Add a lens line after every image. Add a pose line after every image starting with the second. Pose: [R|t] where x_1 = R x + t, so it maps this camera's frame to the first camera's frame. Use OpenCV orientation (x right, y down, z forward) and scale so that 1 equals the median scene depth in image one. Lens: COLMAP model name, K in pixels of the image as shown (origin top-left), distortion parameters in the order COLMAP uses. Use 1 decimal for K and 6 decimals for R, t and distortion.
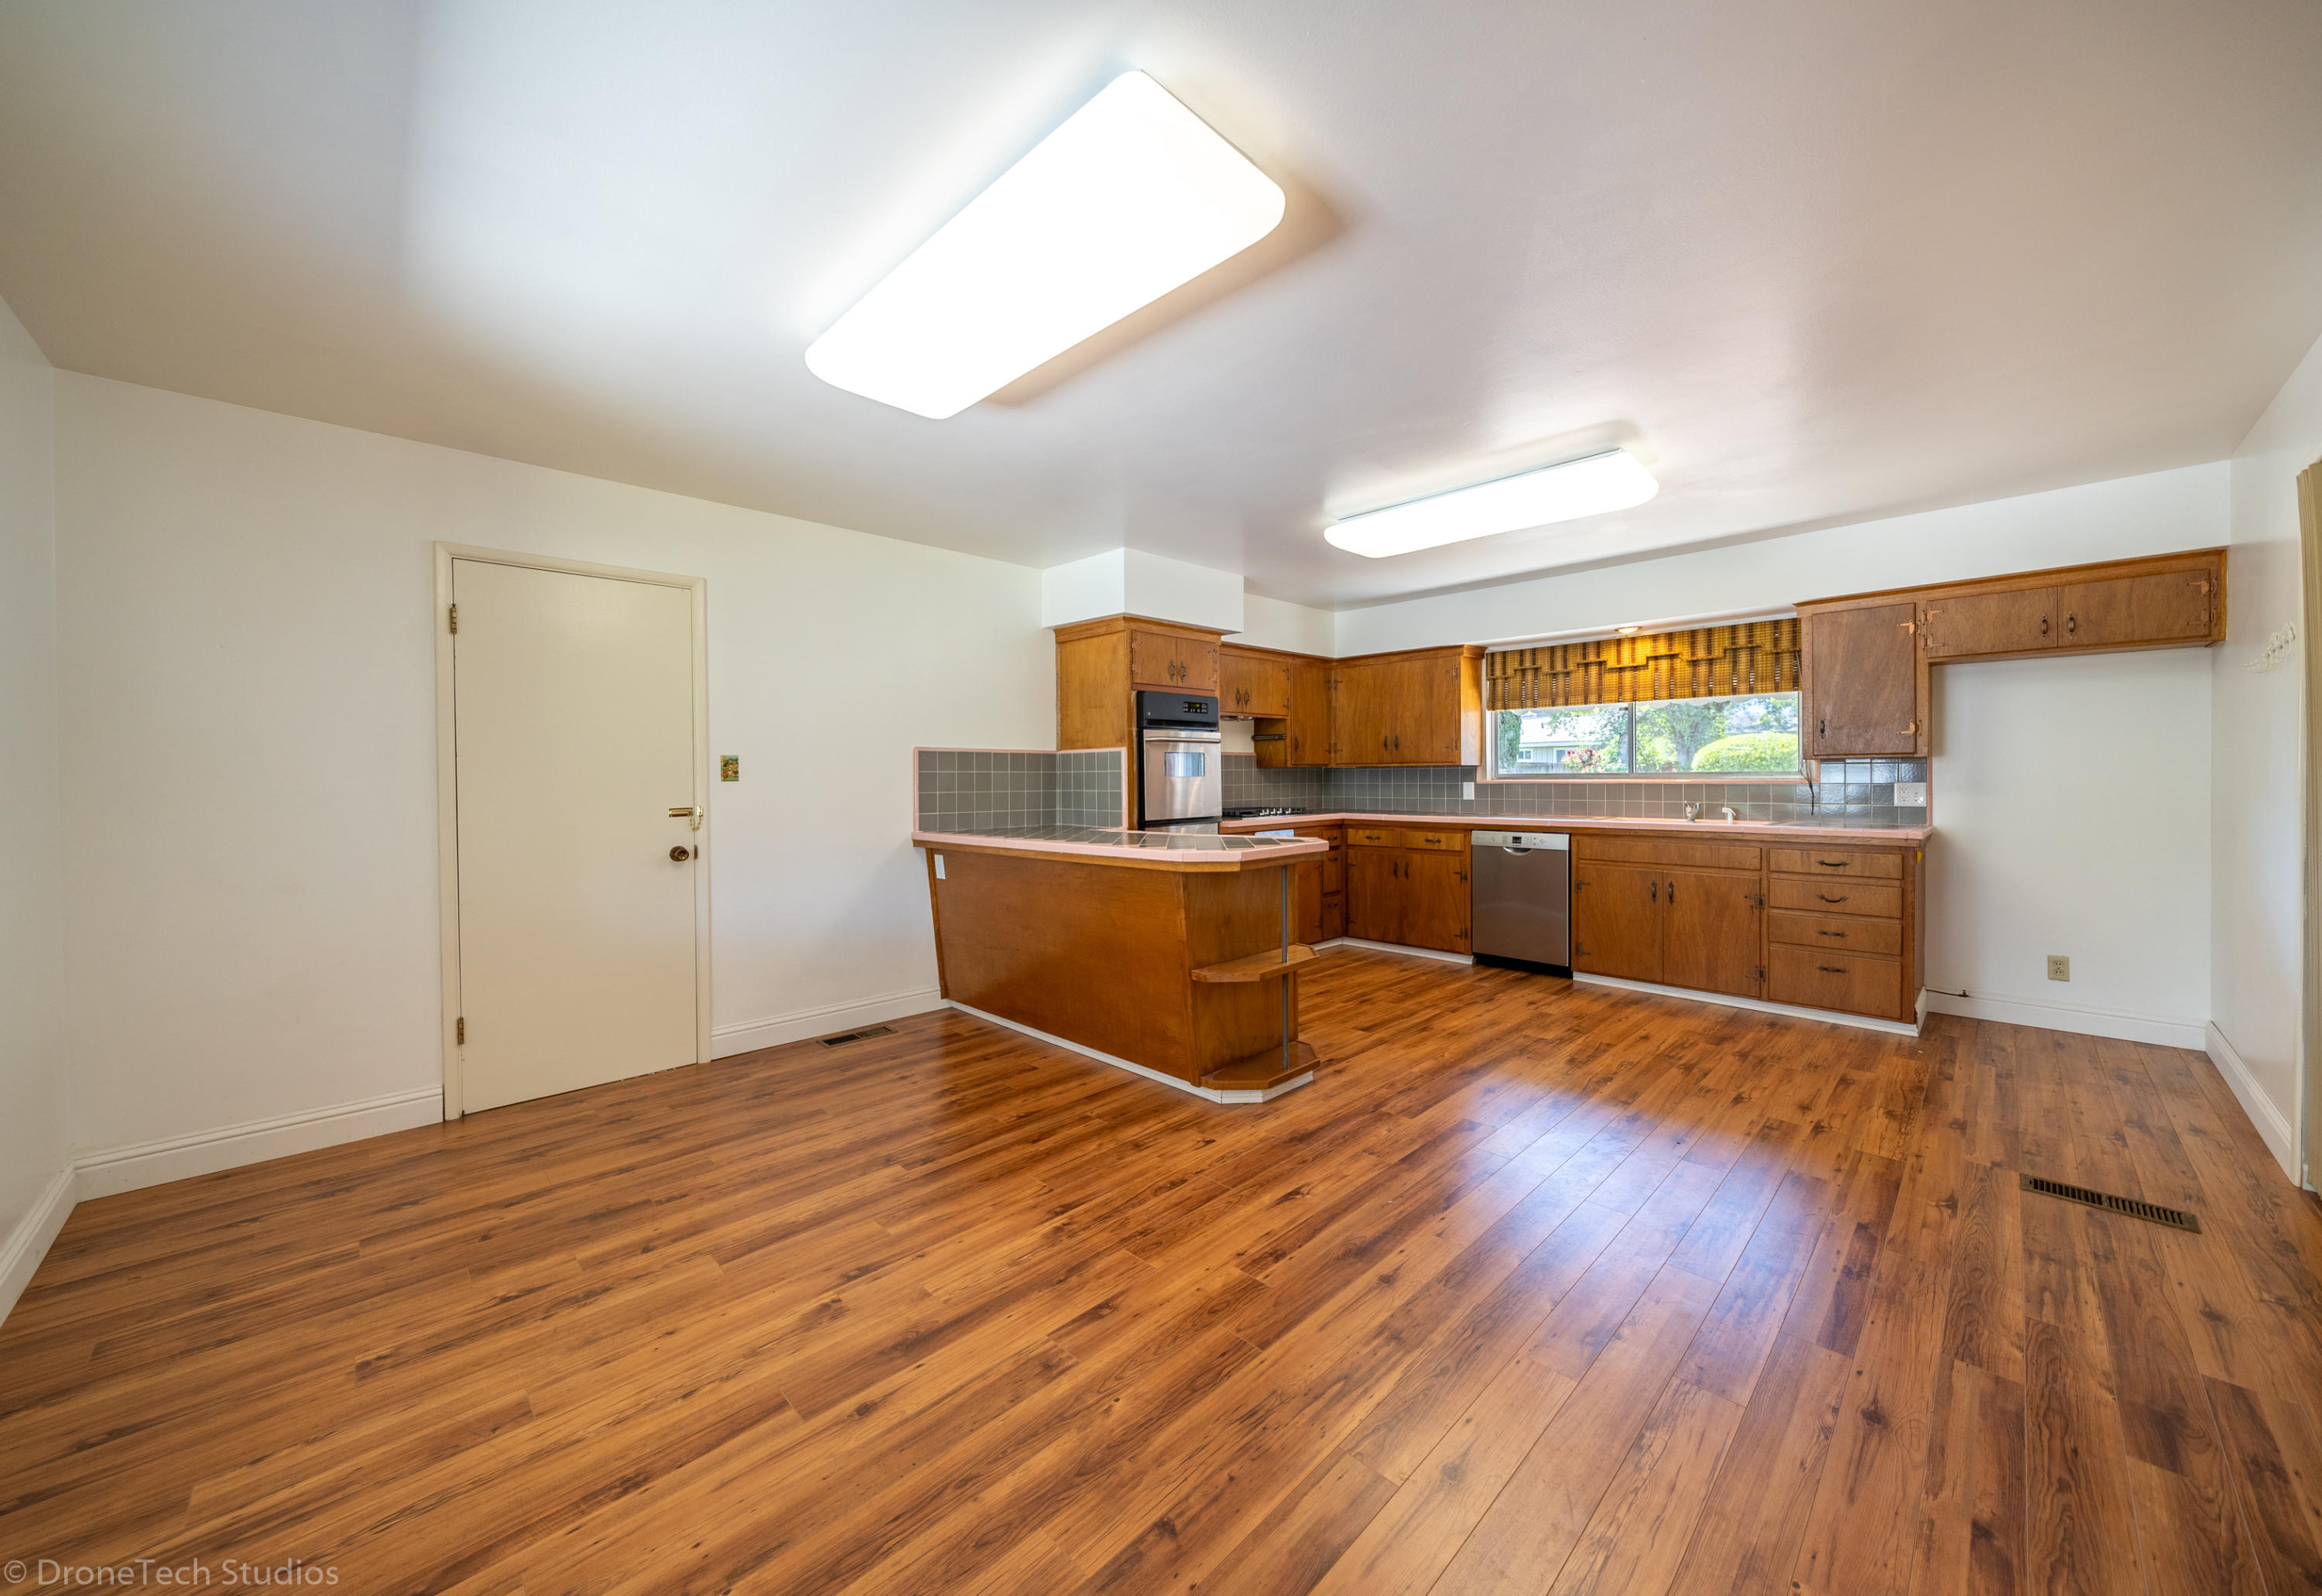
lens RADIAL K [[838.7, 0, 1181.0], [0, 838.7, 789.7], [0, 0, 1]] dist [0.000558, -0.000245]
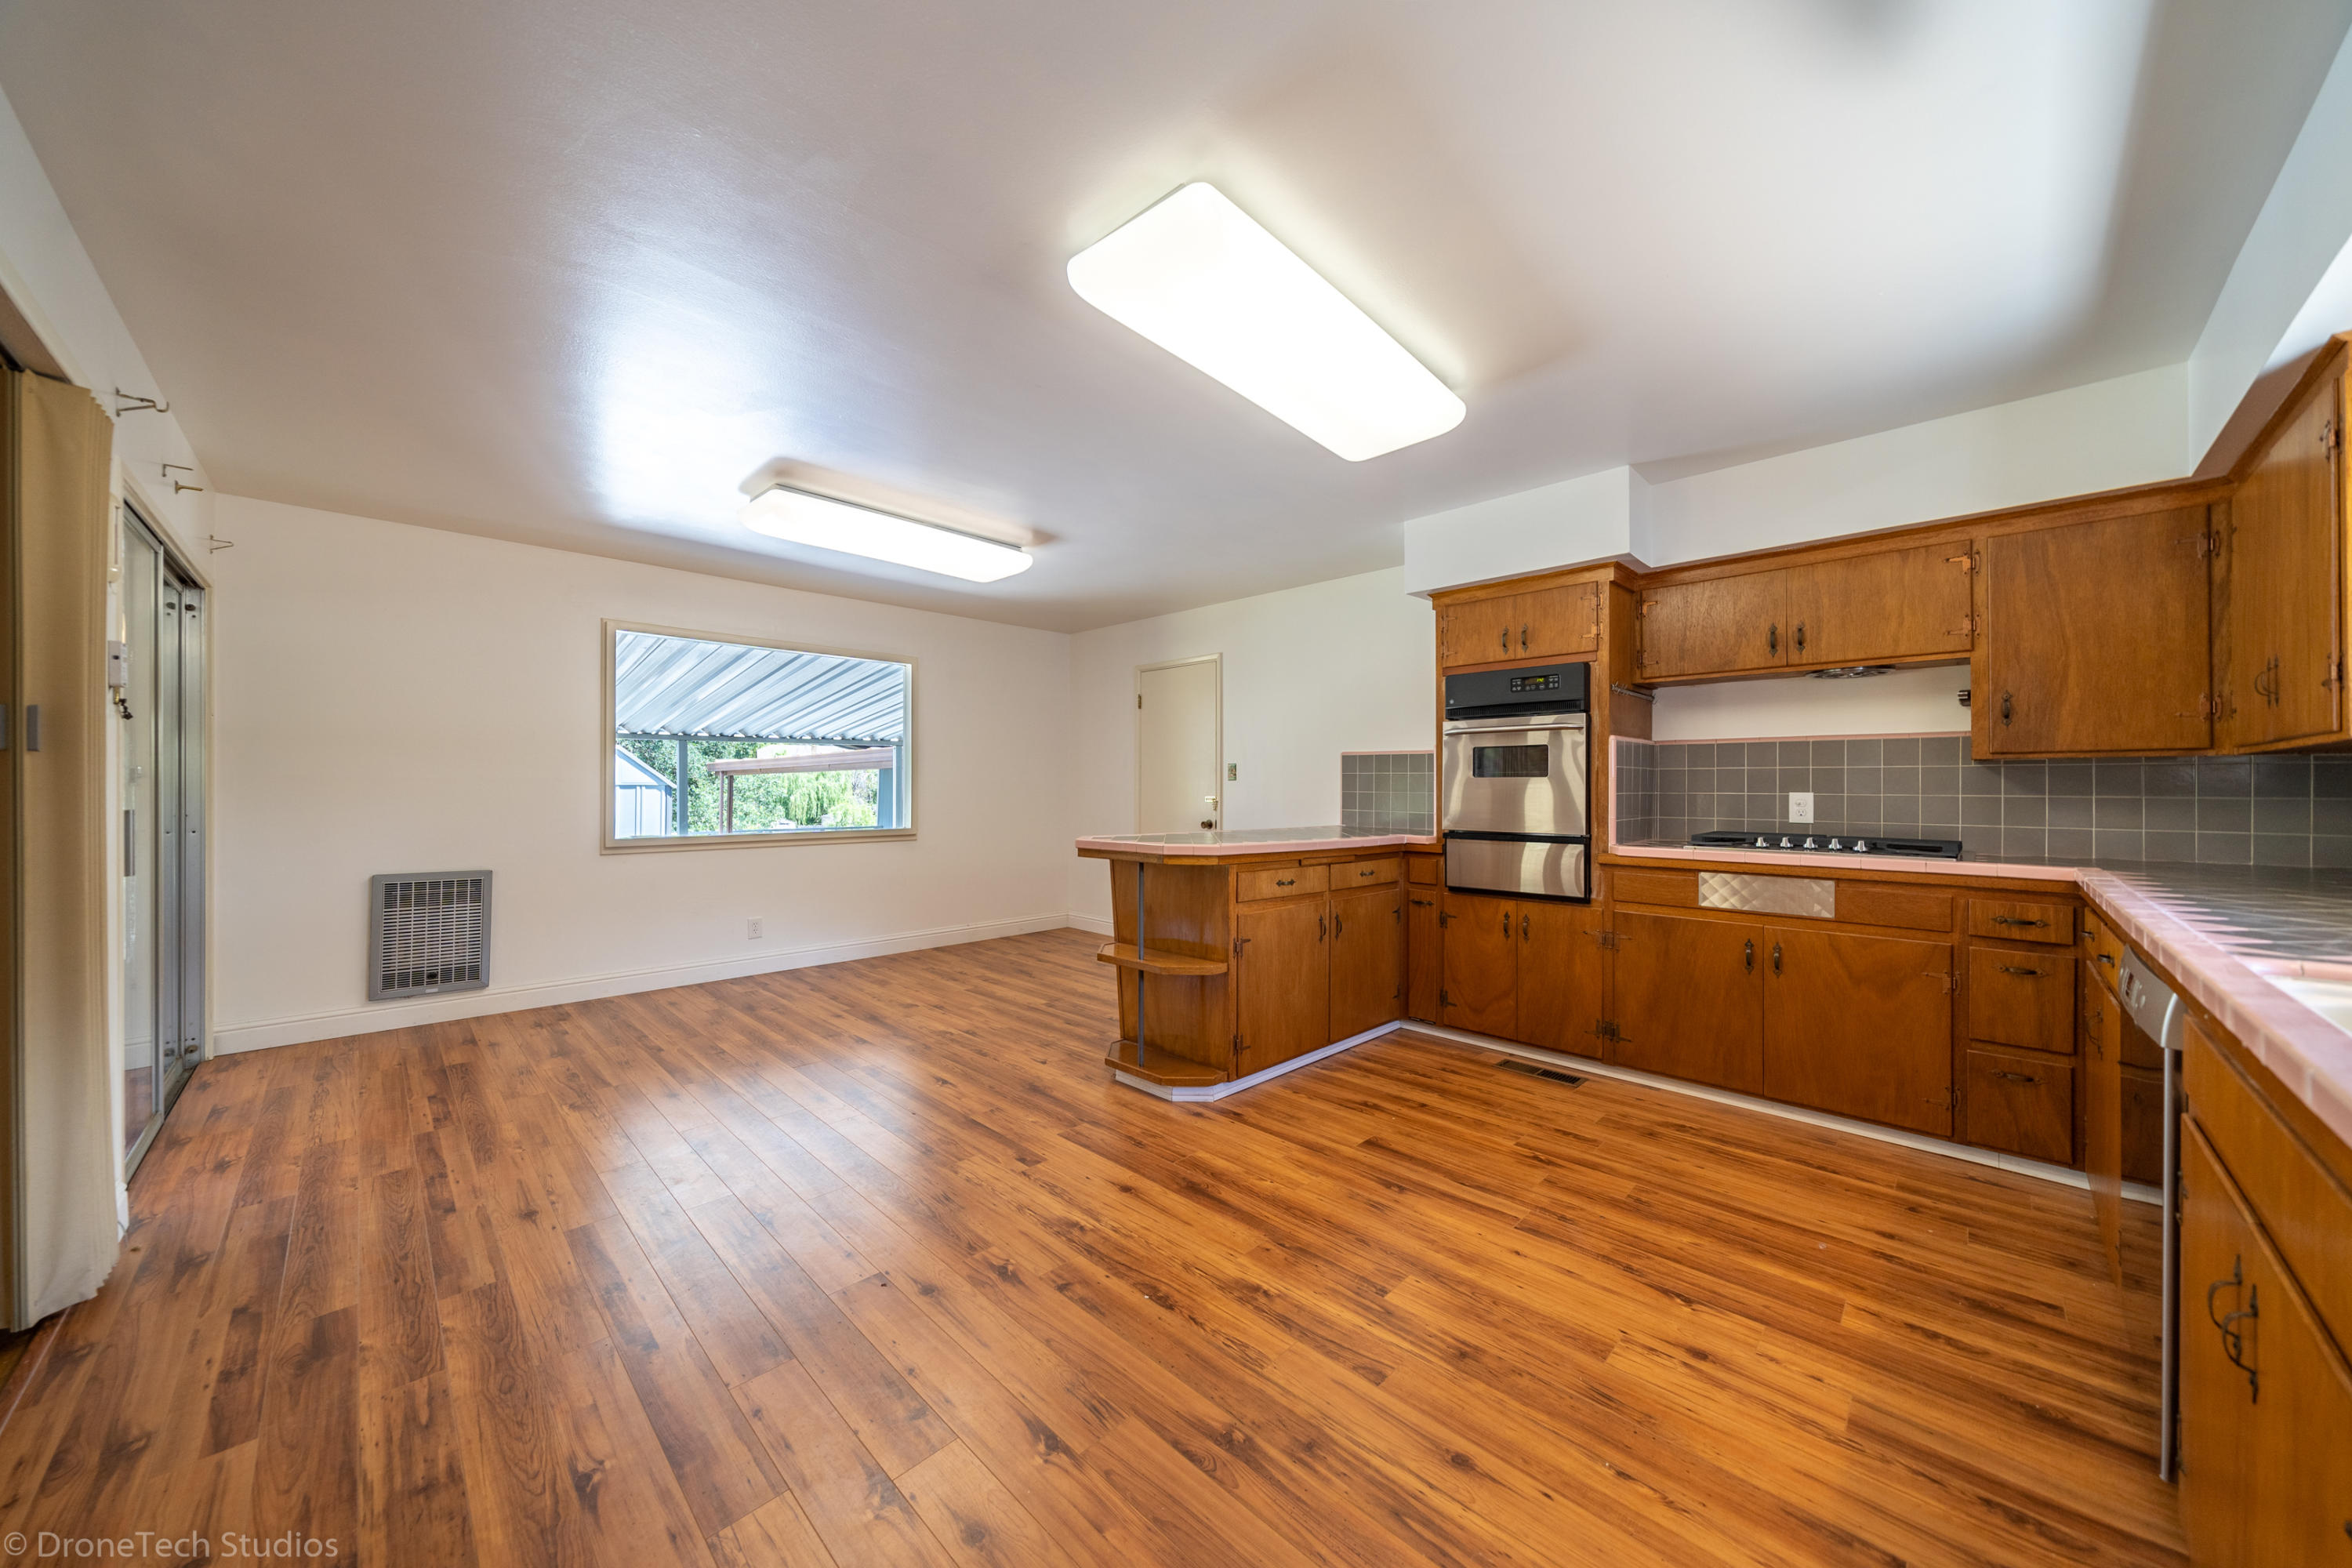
lens RADIAL K [[812.5, 0, 1176.0], [0, 812.5, 784.0], [0, 0, 1]] dist [-0.001905, 0.000156]
pose [[0.000547, 0.005550, -0.999984, 1.098450], [-0.019954, 0.999786, 0.005538, -0.010853], [0.999801, 0.019951, 0.000658, 1.038243]]
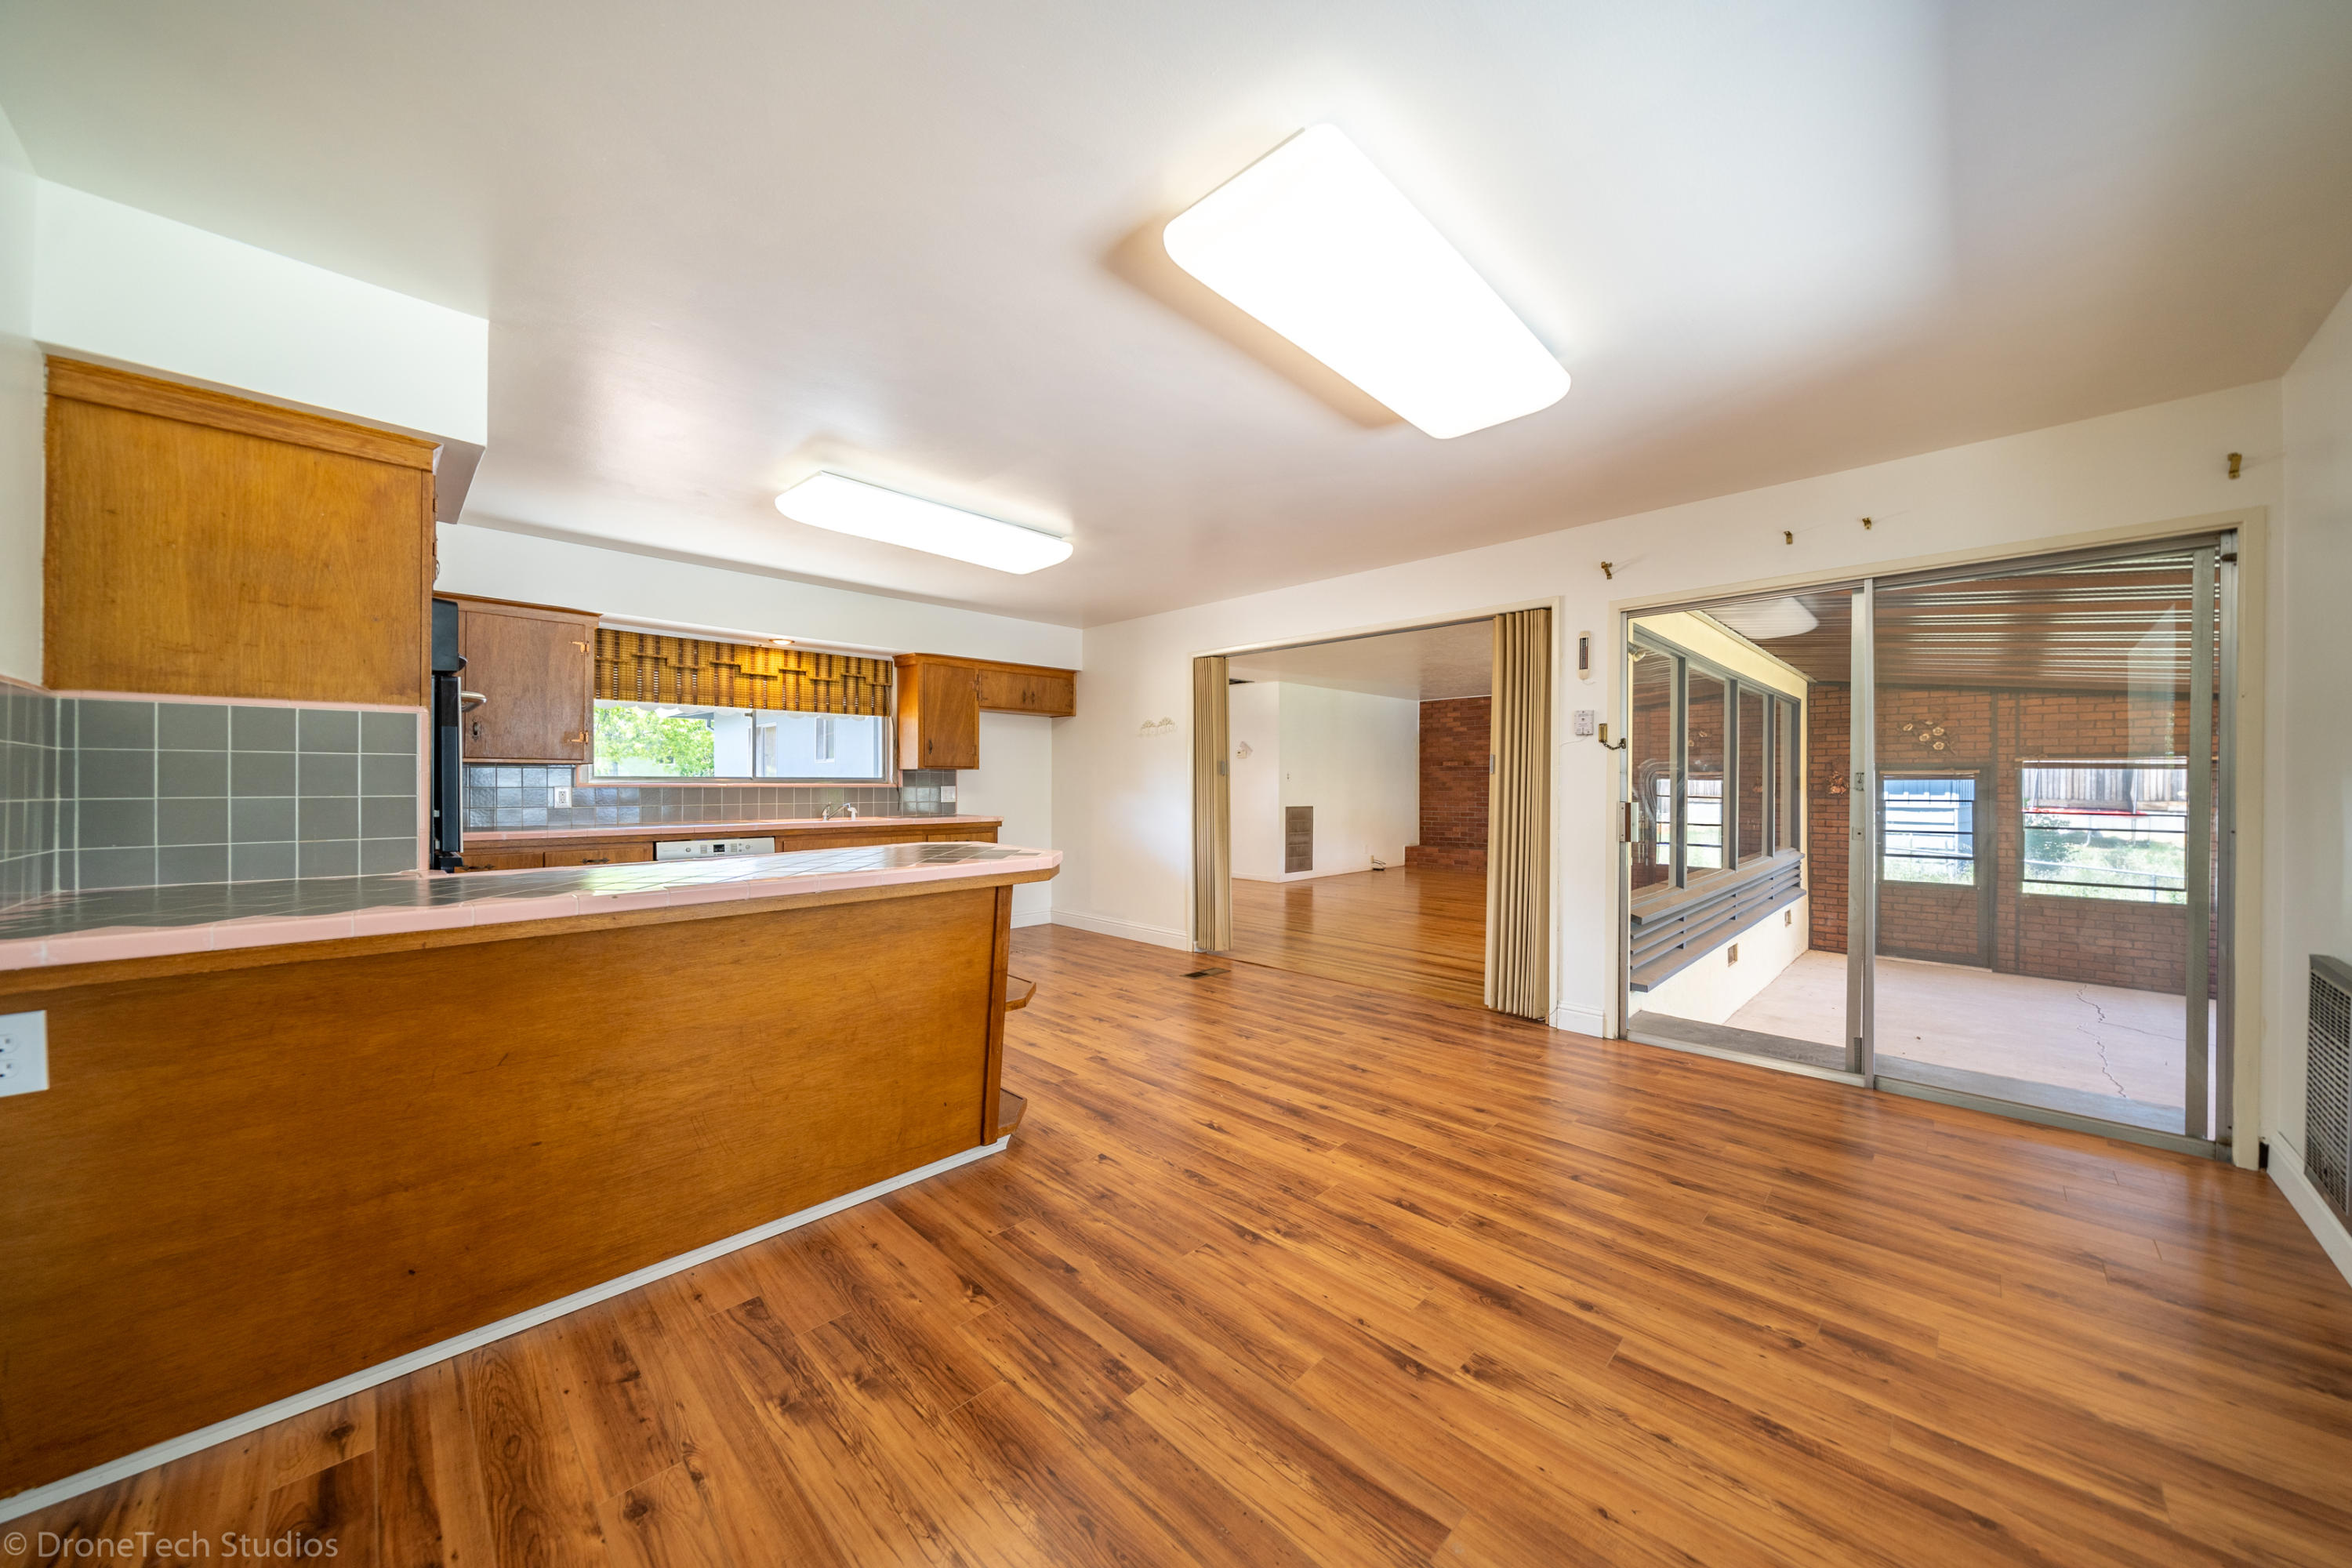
lens RADIAL K [[812.5, 0, 1176.0], [0, 812.5, 784.0], [0, 0, 1]] dist [-0.001905, 0.000156]
pose [[-0.000232, 0.008135, 0.999967, -0.770657], [0.014055, 0.999868, -0.008131, 0.006575], [-0.999901, 0.014053, -0.000346, 0.794928]]
